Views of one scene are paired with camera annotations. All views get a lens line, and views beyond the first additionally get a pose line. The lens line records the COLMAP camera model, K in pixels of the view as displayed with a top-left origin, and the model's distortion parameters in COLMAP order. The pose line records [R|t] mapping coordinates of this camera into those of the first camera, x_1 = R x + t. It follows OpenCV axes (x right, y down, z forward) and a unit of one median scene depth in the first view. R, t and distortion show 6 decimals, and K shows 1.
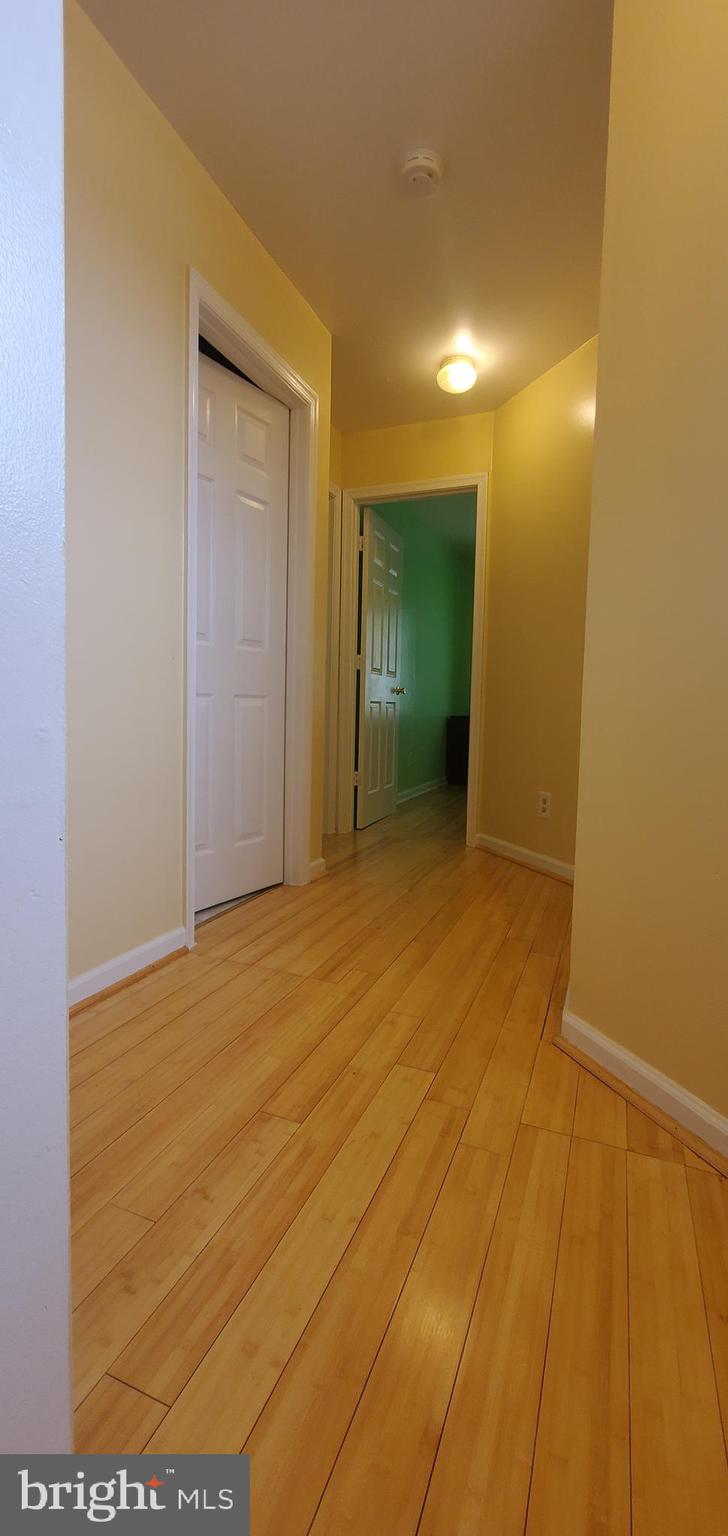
lens RADIAL K [[620.3, 0, 364.4], [0, 620.3, 751.2], [0, 0, 1]] dist [-0.008041, 0.000031]
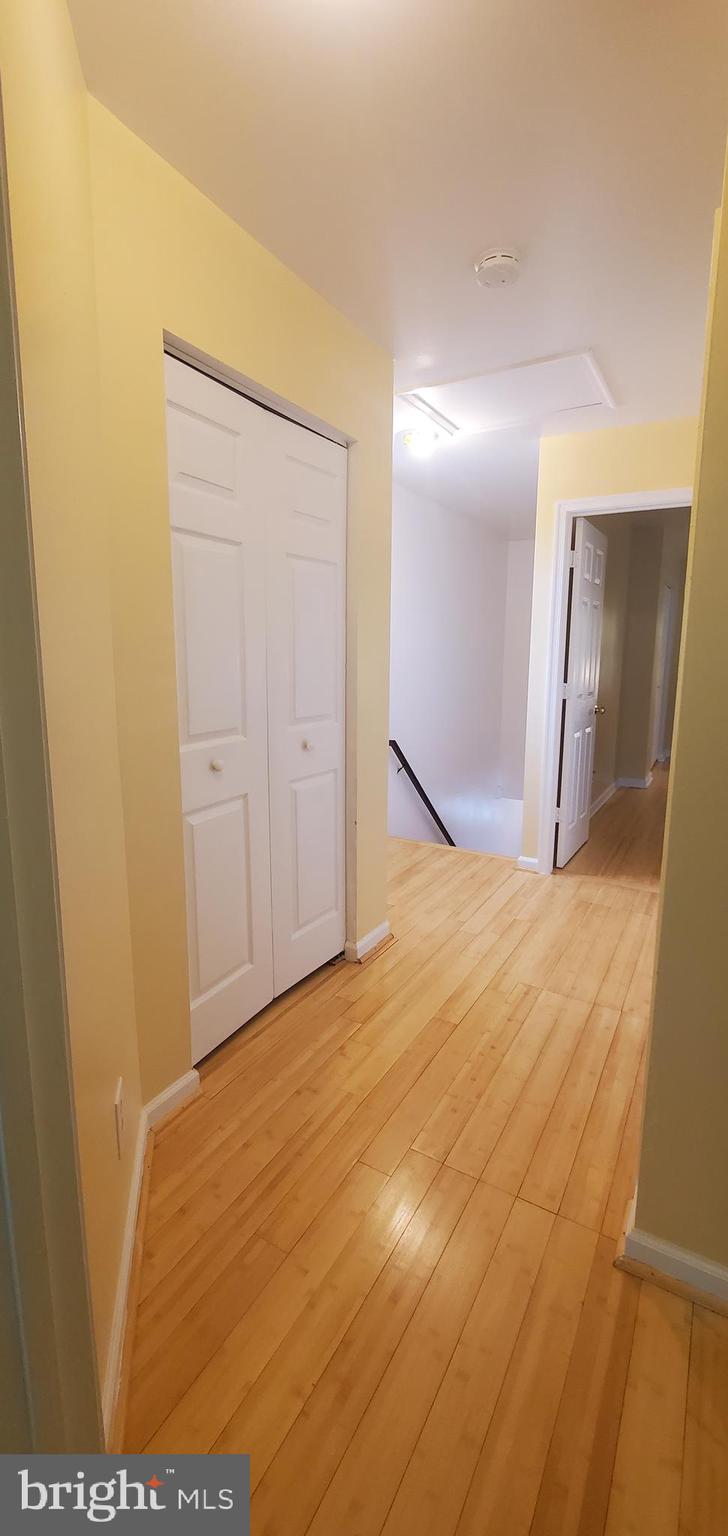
lens RADIAL K [[620.3, 0, 364.4], [0, 620.3, 751.2], [0, 0, 1]] dist [-0.008041, 0.000031]
pose [[-0.989755, -0.050853, 0.133414, 0.147982], [-0.019024, 0.973060, 0.229765, -0.469223], [-0.141504, 0.224873, -0.964059, 2.422779]]
